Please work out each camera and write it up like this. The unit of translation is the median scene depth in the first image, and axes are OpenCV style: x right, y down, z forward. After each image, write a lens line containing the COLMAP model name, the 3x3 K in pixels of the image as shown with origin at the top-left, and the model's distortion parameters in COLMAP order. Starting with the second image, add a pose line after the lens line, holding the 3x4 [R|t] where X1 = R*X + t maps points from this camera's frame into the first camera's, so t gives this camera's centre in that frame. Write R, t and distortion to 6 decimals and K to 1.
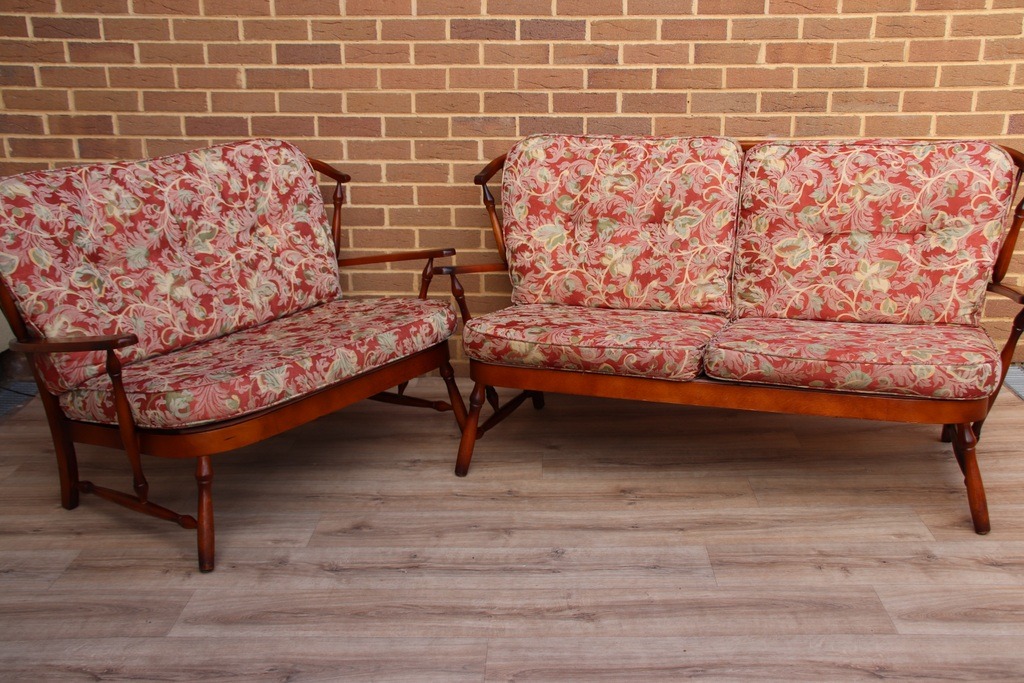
lens RADIAL K [[1052.0, 0, 524.6], [0, 1052.0, 350.6], [0, 0, 1]] dist [0.083163, 0.000000]
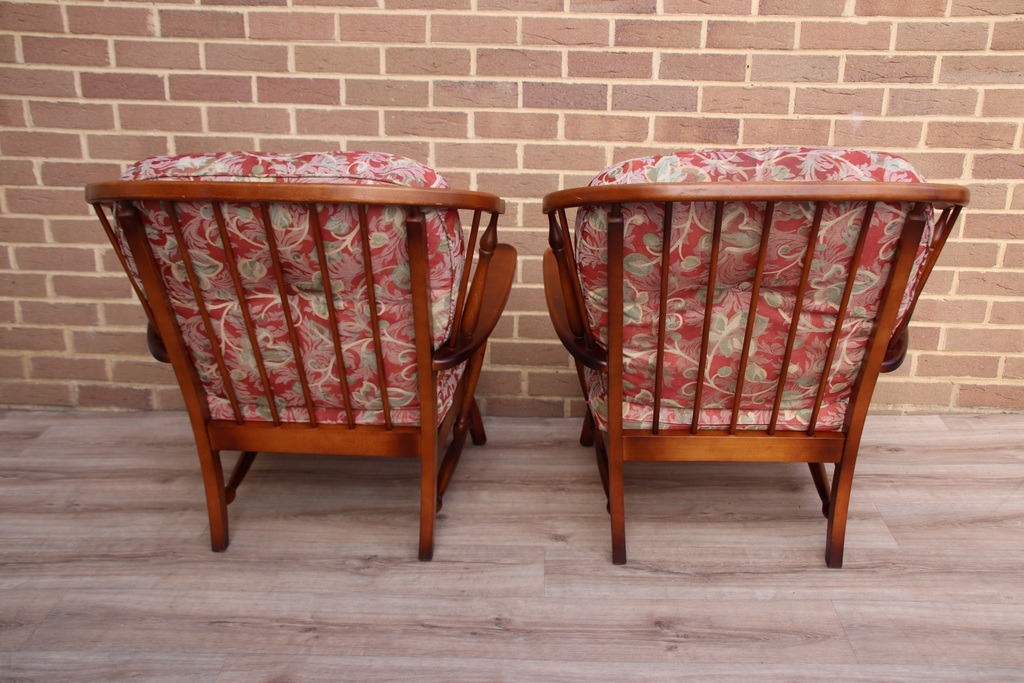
lens RADIAL K [[1019.9, 0, 523.0], [0, 1019.9, 353.6], [0, 0, 1]] dist [0.066318, 0.000000]
pose [[0.999800, 0.019995, -0.000727, -0.000489], [-0.019933, 0.998551, 0.049976, -0.065088], [0.001725, -0.049951, 0.998750, 0.262475]]
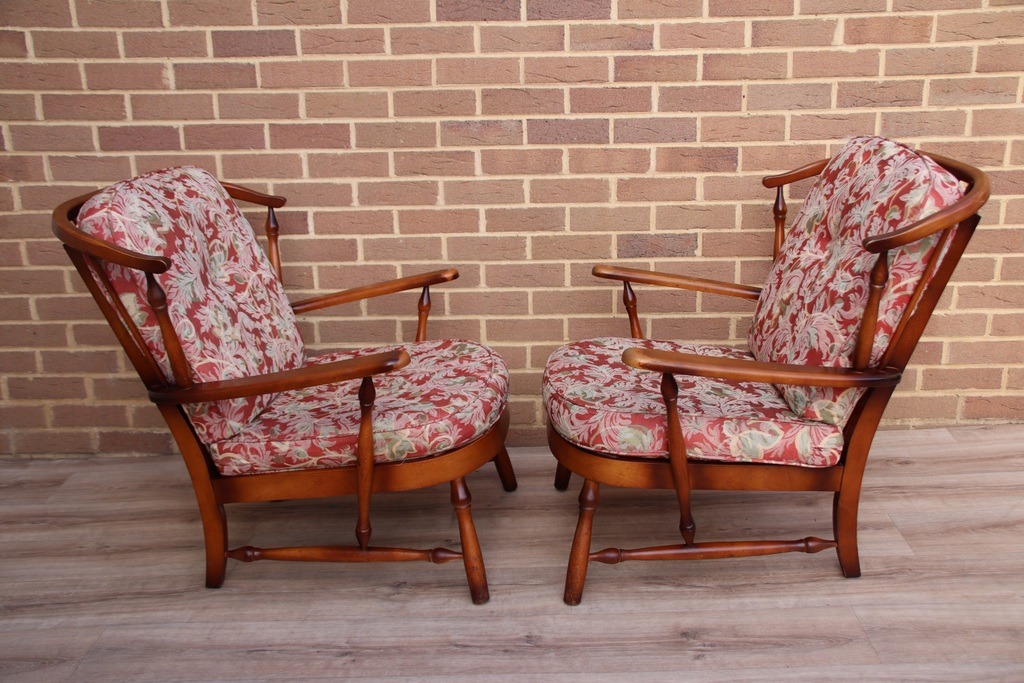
lens RADIAL K [[1041.3, 0, 526.7], [0, 1041.3, 356.9], [0, 0, 1]] dist [0.076877, 0.000000]
pose [[0.999806, -0.019002, 0.005251, -0.012798], [0.018940, 0.999754, 0.011564, -0.055621], [-0.005469, -0.011463, 0.999919, 0.228328]]
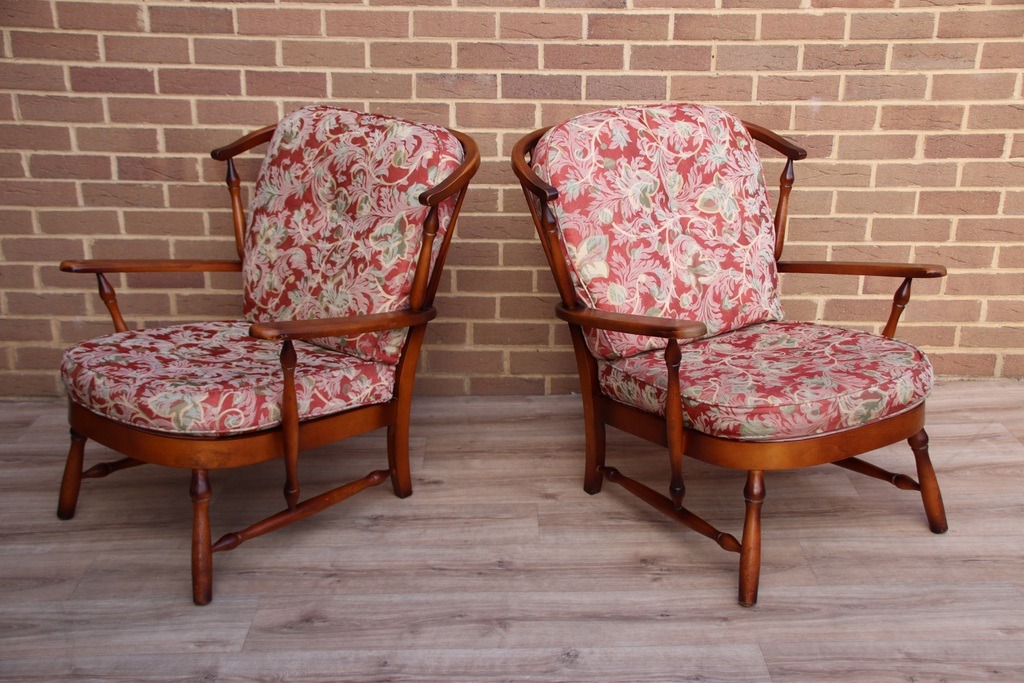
lens RADIAL K [[1158.6, 0, 521.8], [0, 1158.6, 359.5], [0, 0, 1]] dist [0.147880, 0.000000]
pose [[0.999012, -0.002673, 0.044369, -0.029881], [0.000654, 0.998967, 0.045447, -0.046975], [-0.044444, -0.045373, 0.997981, 0.111446]]
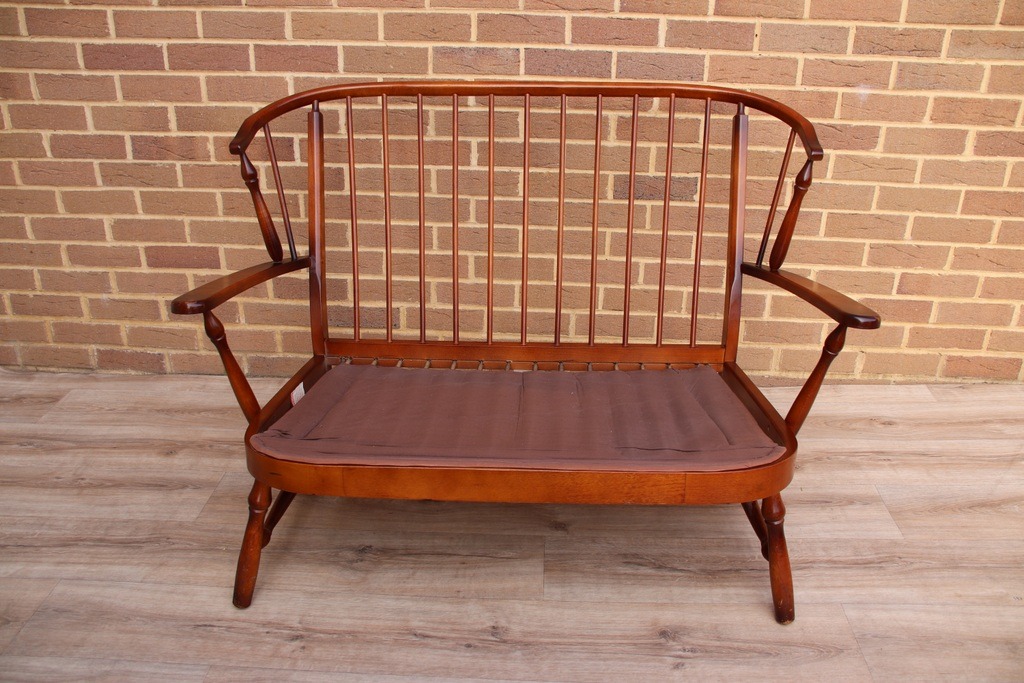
lens RADIAL K [[841.6, 0, 519.5], [0, 841.6, 346.8], [0, 0, 1]] dist [-0.085161, 0.078415]
pose [[0.999639, 0.026336, -0.005392, -0.000140], [-0.025405, 0.991074, 0.130872, -0.093262], [0.008791, -0.130688, 0.991385, 0.406337]]
